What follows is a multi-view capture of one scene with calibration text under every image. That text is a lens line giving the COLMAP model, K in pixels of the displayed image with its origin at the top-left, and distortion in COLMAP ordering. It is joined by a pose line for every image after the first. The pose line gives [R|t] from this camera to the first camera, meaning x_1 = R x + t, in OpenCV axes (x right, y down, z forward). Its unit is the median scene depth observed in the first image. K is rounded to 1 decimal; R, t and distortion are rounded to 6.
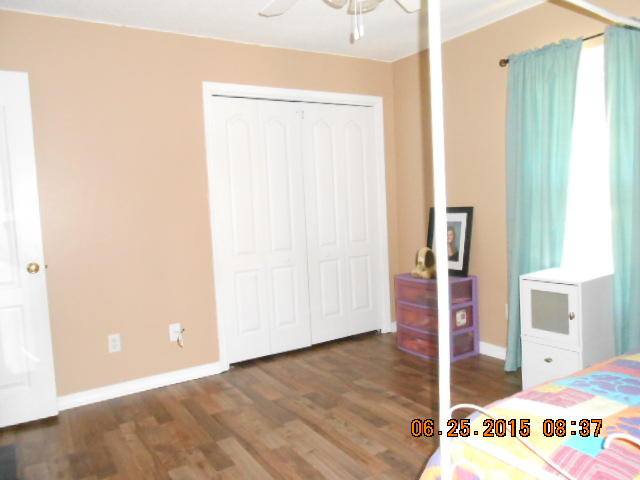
lens RADIAL K [[502.3, 0, 320.1], [0, 502.3, 239.5], [0, 0, 1]] dist [-0.021642, 0.017650]
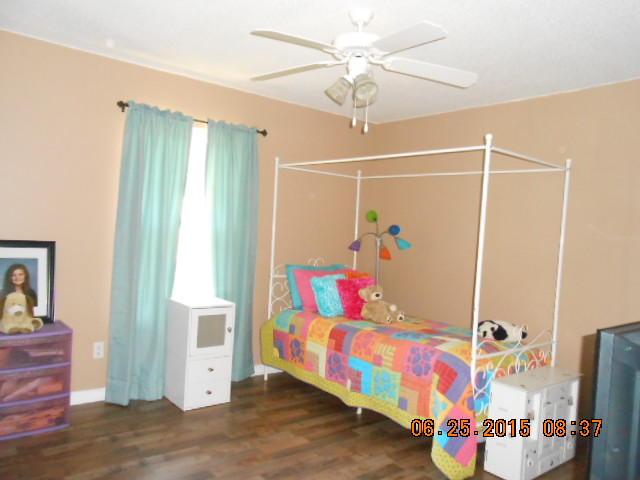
lens RADIAL K [[502.3, 0, 320.2], [0, 502.3, 244.8], [0, 0, 1]] dist [-0.021642, 0.017650]
pose [[-0.133466, 0.018392, 0.990883, -0.700827], [0.022277, 0.999631, -0.015553, -0.040258], [-0.990803, 0.019998, -0.133826, 0.740173]]
